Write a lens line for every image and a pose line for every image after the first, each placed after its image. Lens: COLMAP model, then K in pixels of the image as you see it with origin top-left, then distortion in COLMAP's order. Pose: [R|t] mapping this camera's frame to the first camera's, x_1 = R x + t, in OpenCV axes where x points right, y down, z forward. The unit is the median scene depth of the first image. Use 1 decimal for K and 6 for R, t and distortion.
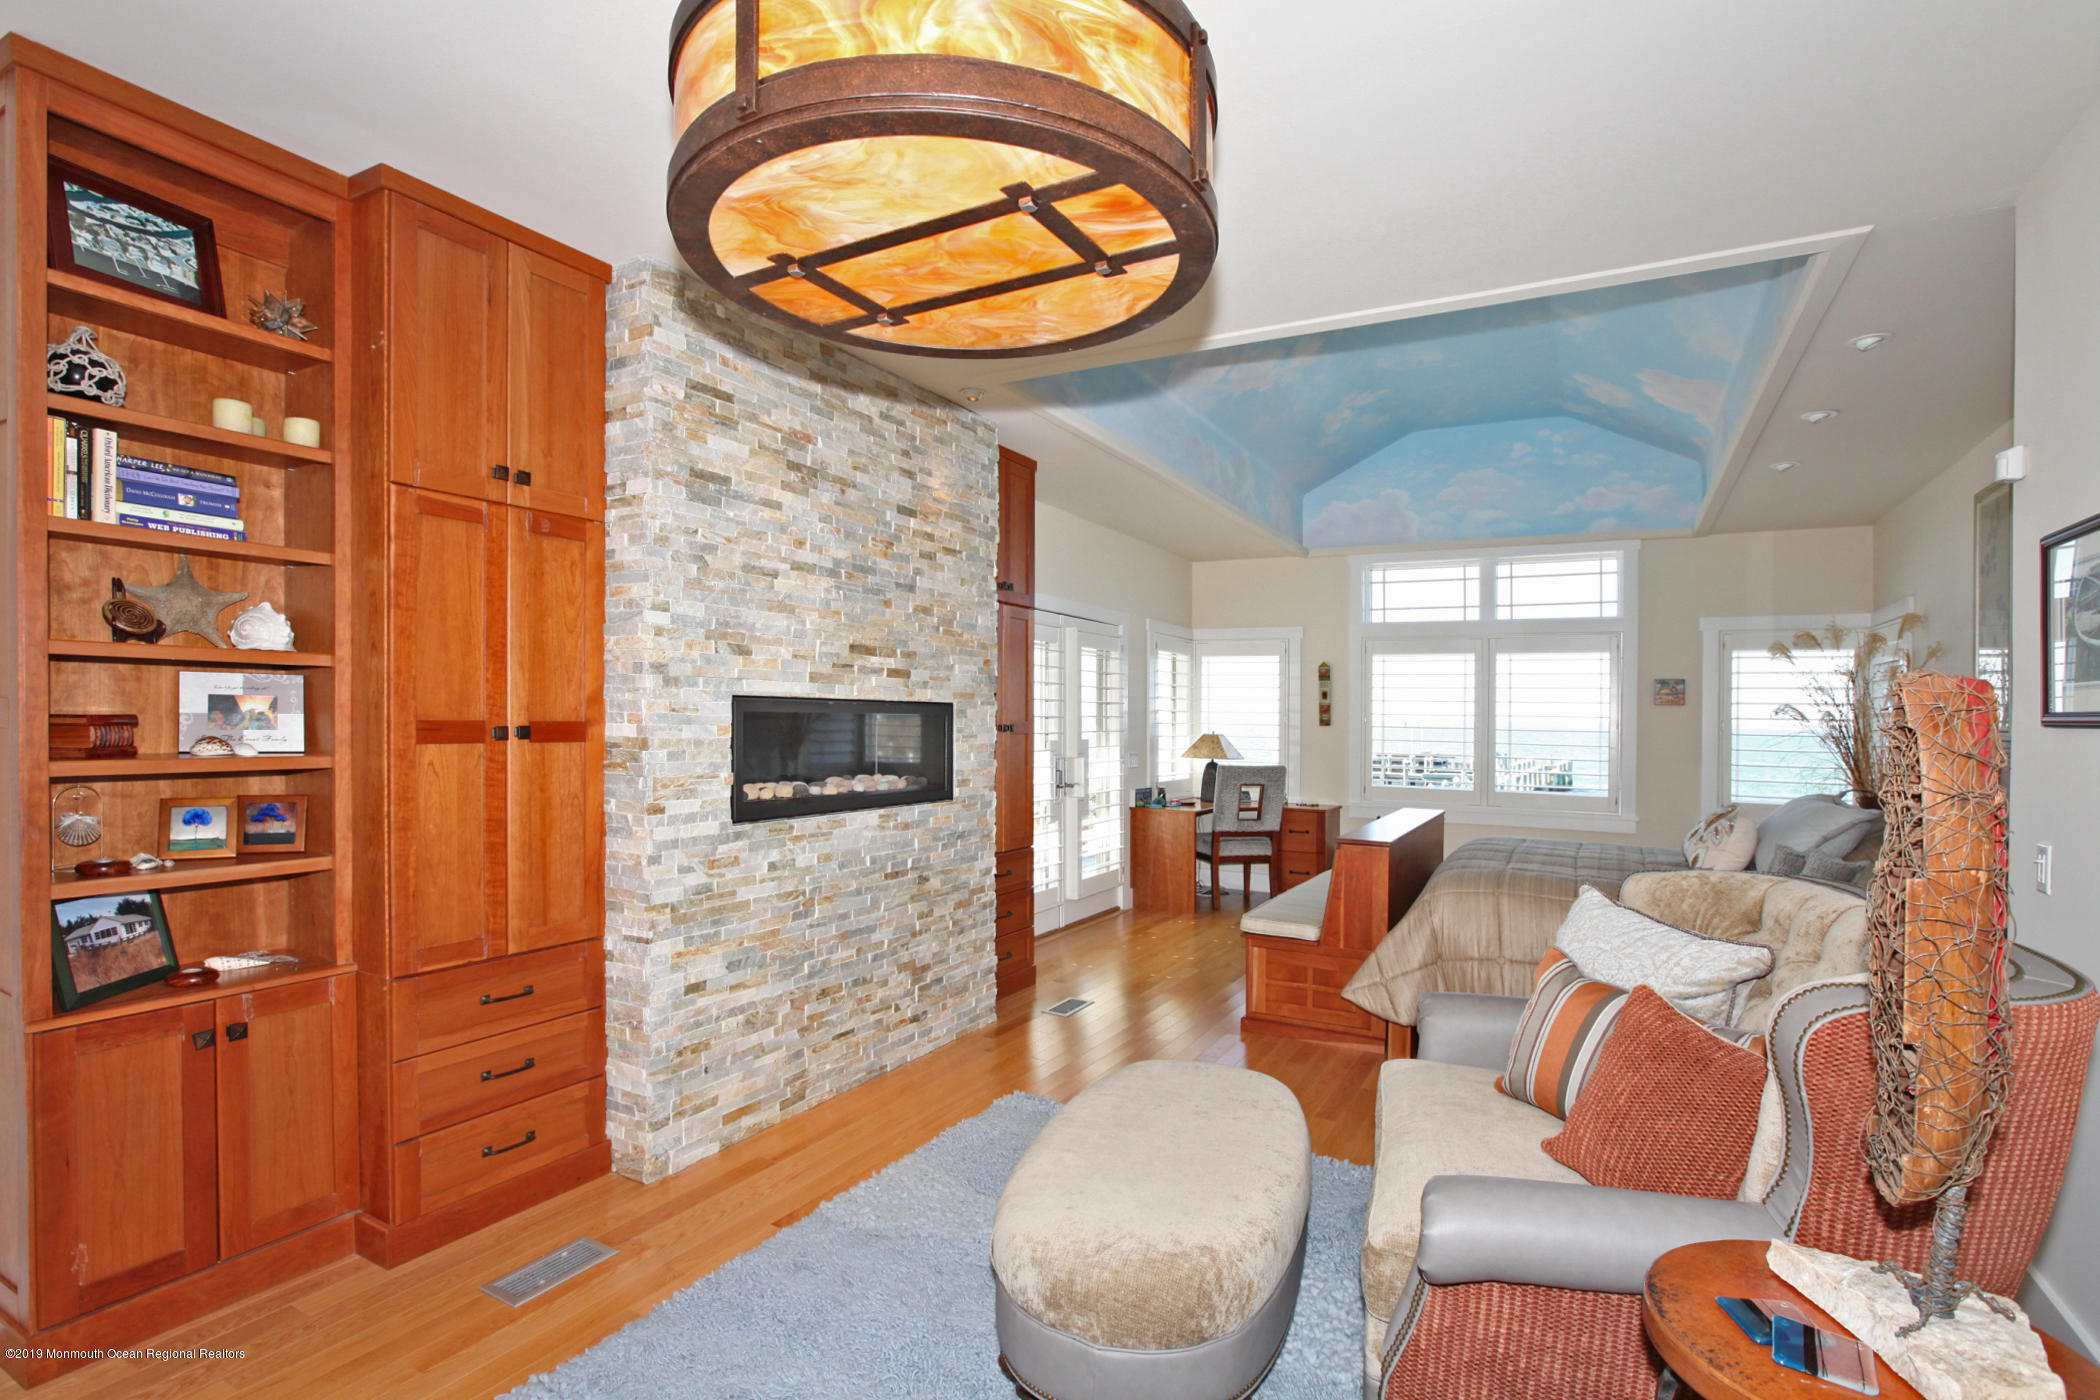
lens RADIAL K [[992.9, 0, 1052.9], [0, 992.9, 707.9], [0, 0, 1]] dist [-0.003592, -0.000552]
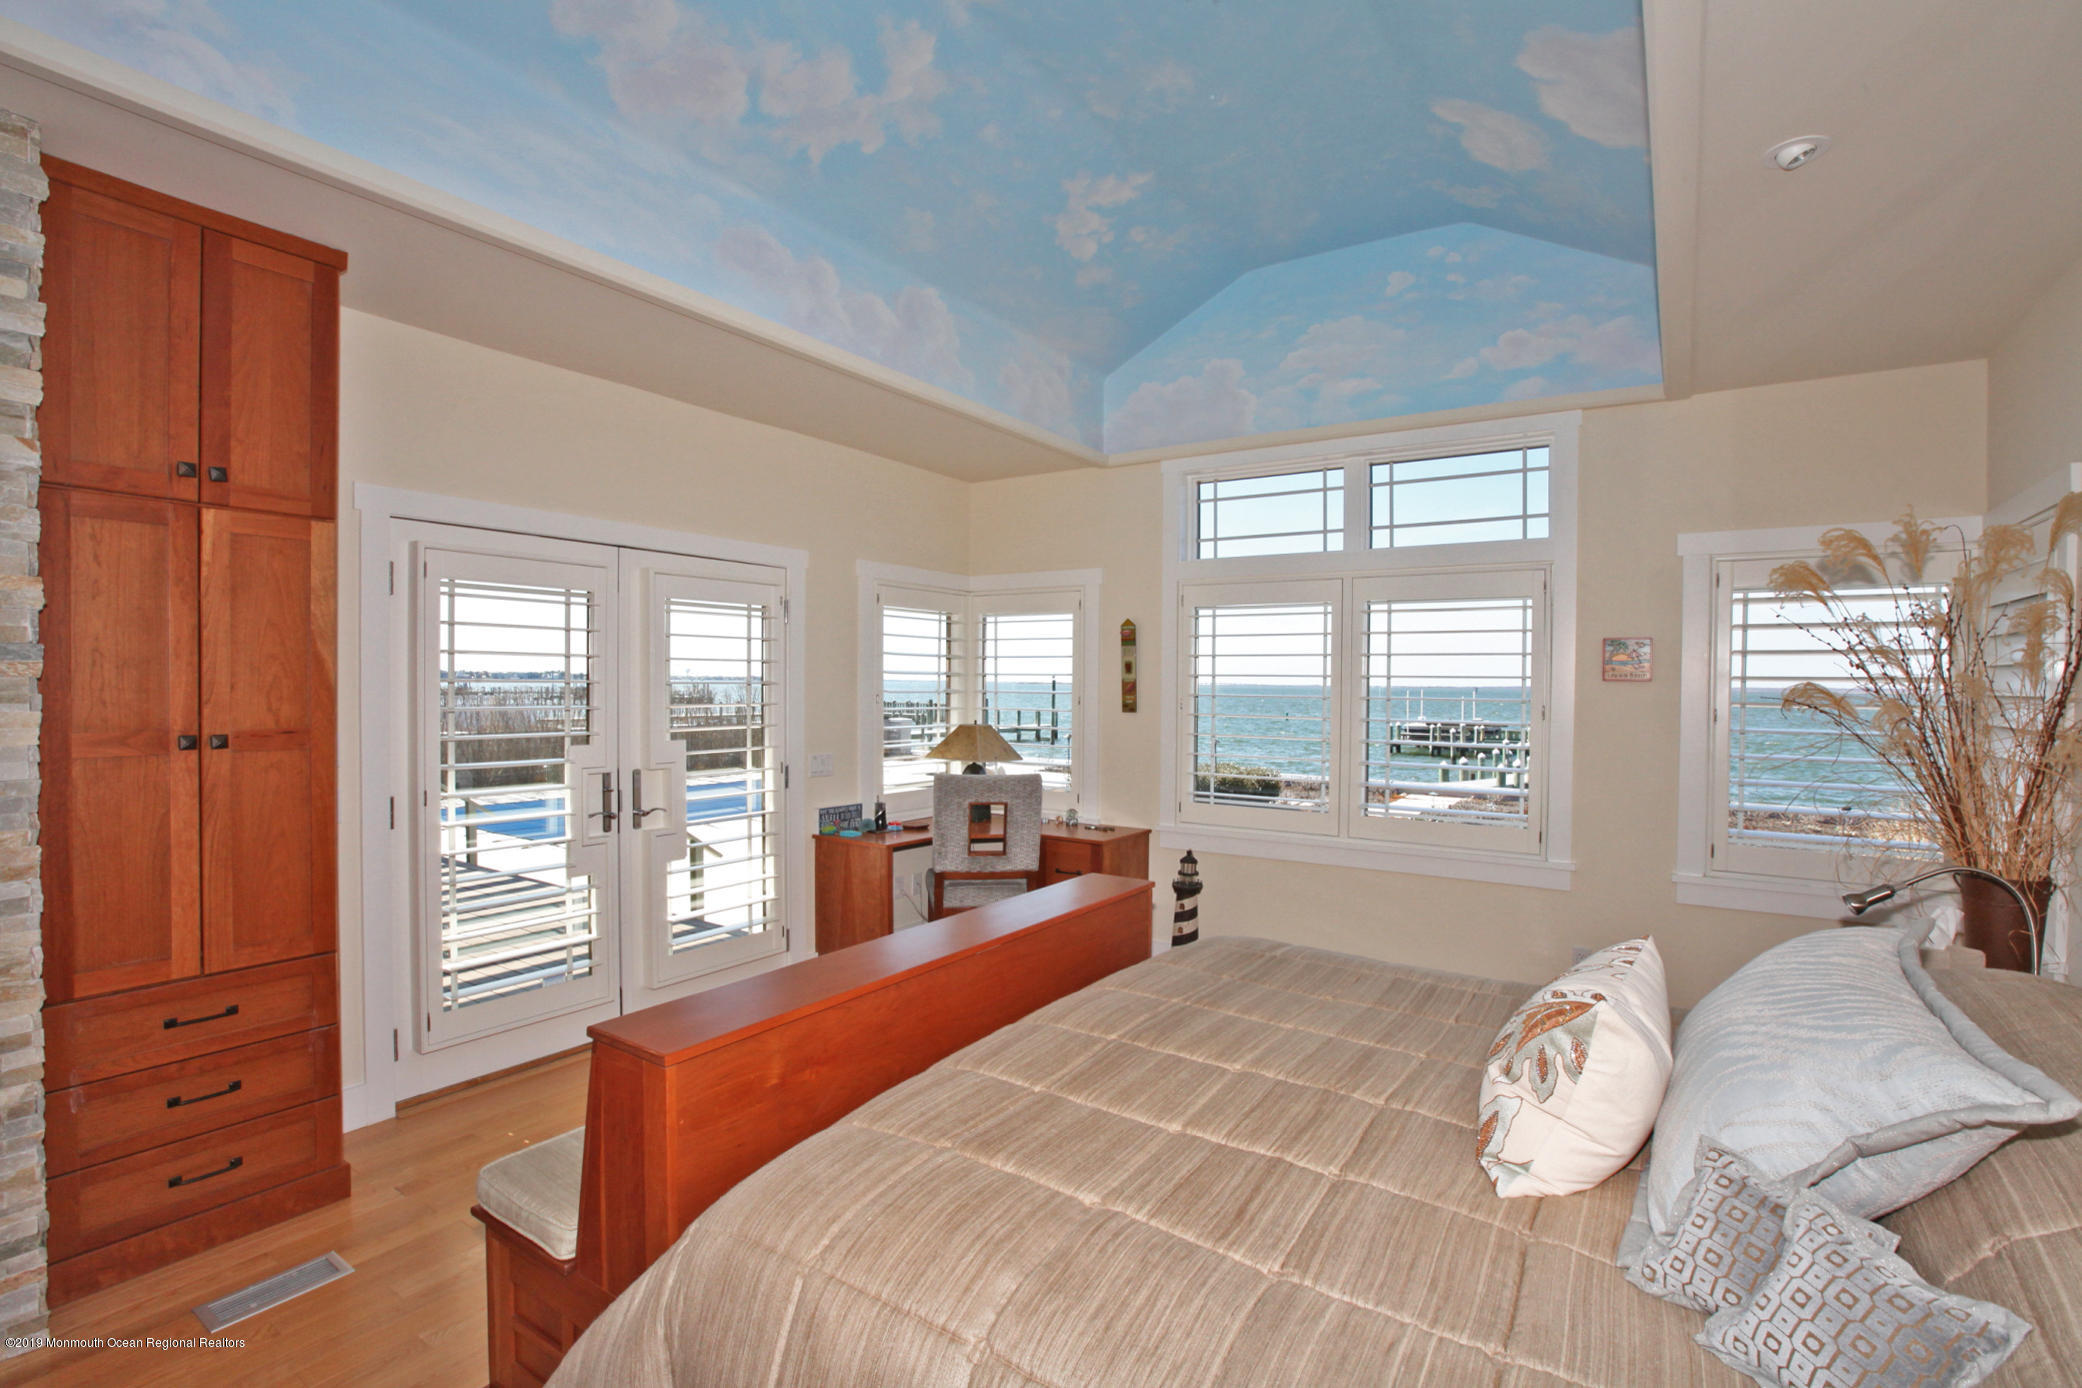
lens RADIAL K [[975.9, 0, 1038.1], [0, 975.9, 694.4], [0, 0, 1]] dist [-0.015525, 0.001077]
pose [[0.997502, -0.001750, -0.070613, 0.276793], [0.002706, 0.999906, 0.013447, -0.003721], [0.070582, -0.013604, 0.997413, 0.348185]]
